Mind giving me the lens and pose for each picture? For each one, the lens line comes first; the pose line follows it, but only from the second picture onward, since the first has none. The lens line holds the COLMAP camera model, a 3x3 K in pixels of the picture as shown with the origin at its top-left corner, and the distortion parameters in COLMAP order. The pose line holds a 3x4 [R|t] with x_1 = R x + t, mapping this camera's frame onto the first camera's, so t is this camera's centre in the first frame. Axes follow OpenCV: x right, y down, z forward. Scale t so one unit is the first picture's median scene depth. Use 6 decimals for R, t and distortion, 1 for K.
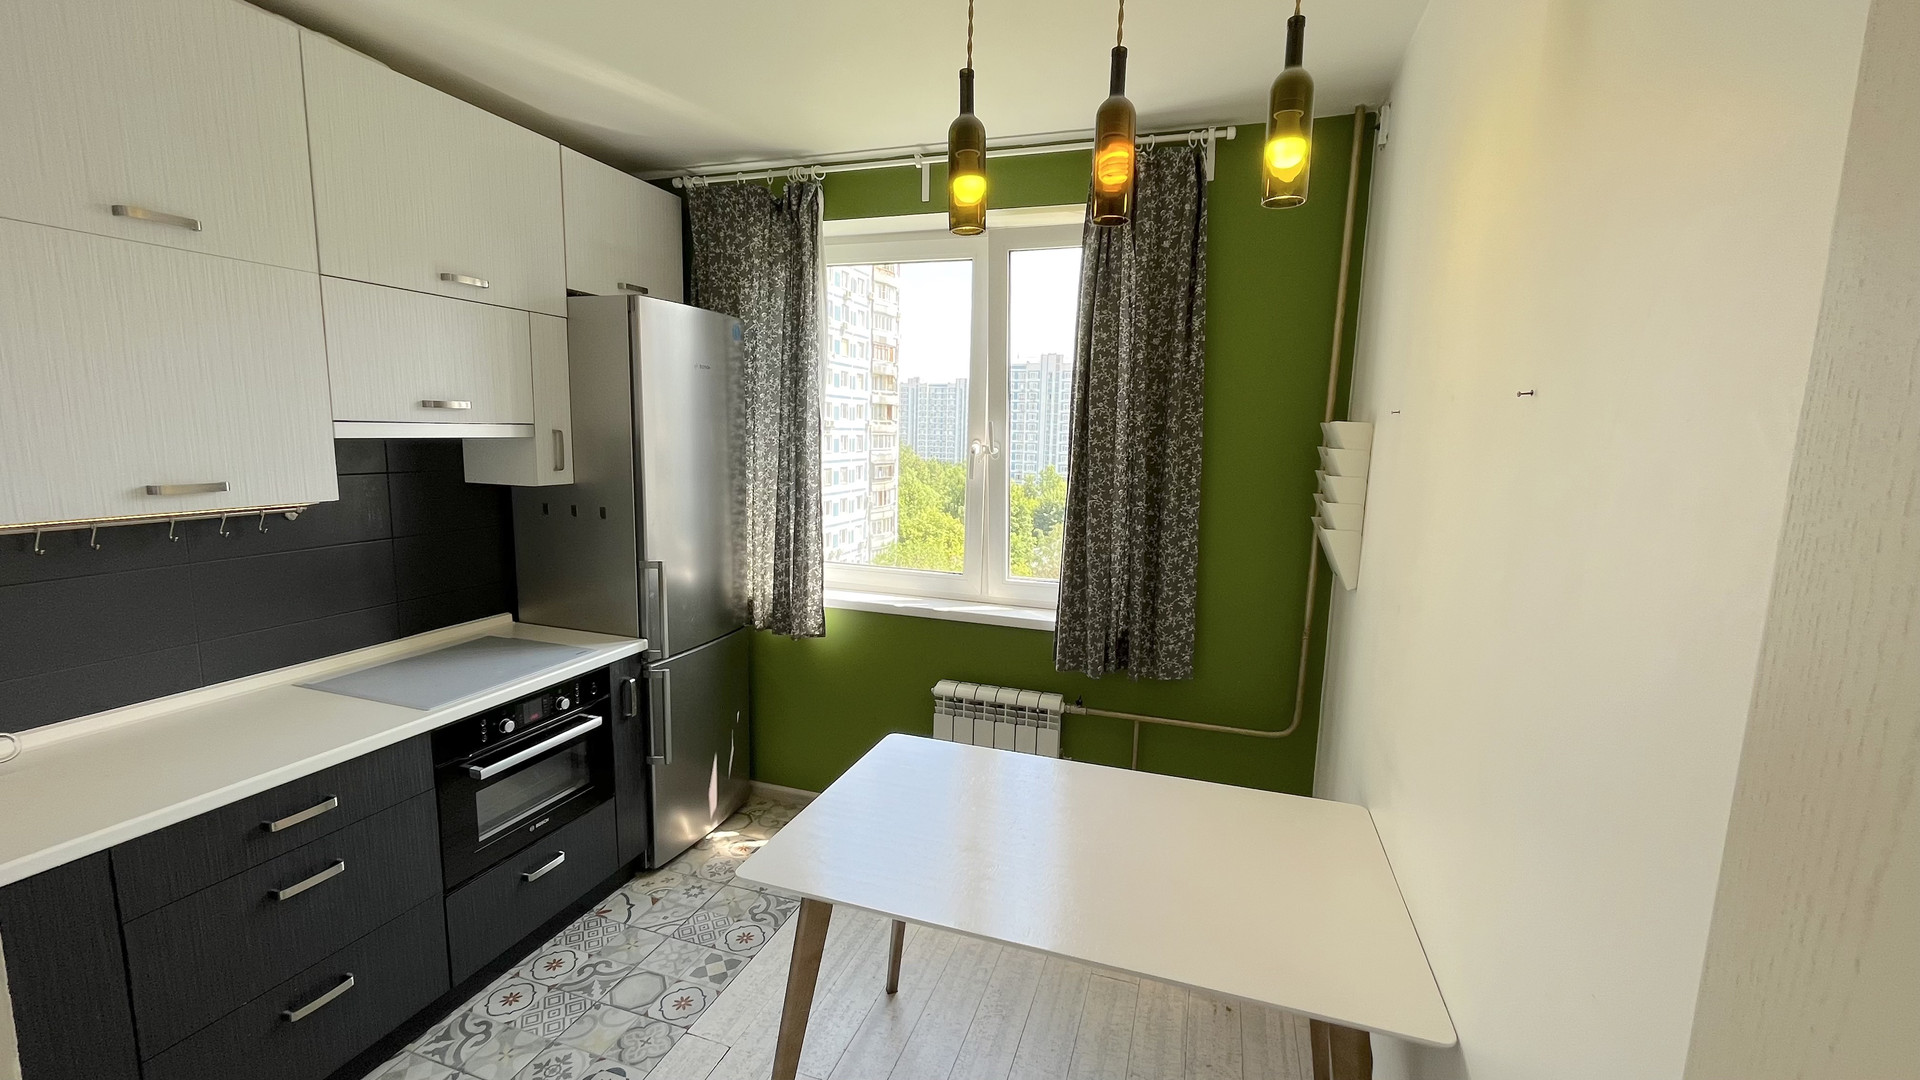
lens RADIAL K [[783.8, 0, 960.2], [0, 783.8, 544.3], [0, 0, 1]] dist [-0.001491, -0.000122]
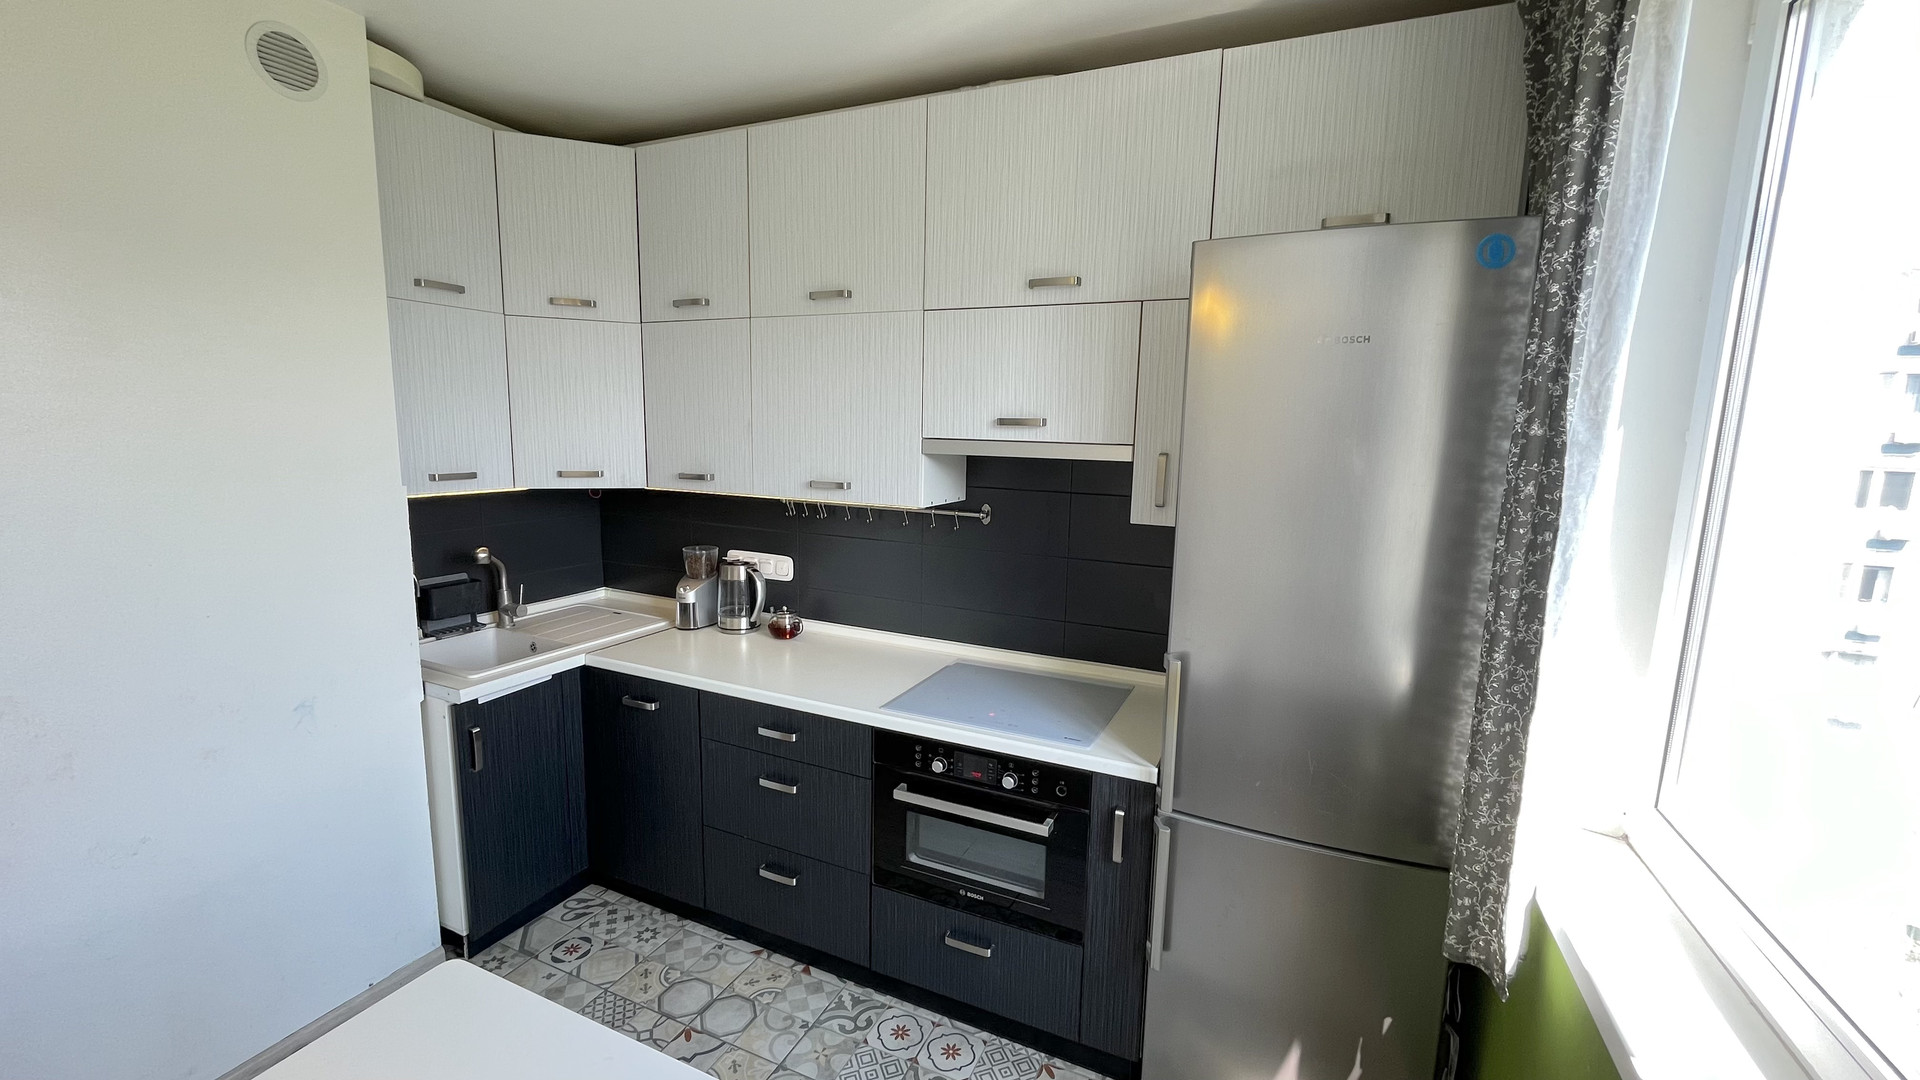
lens RADIAL K [[783.8, 0, 958.4], [0, 783.8, 544.2], [0, 0, 1]] dist [-0.001491, -0.000122]
pose [[-0.099478, 0.126824, -0.986924, 0.305152], [-0.172127, 0.974698, 0.142602, -0.161670], [0.980039, 0.184062, -0.075131, 1.052686]]
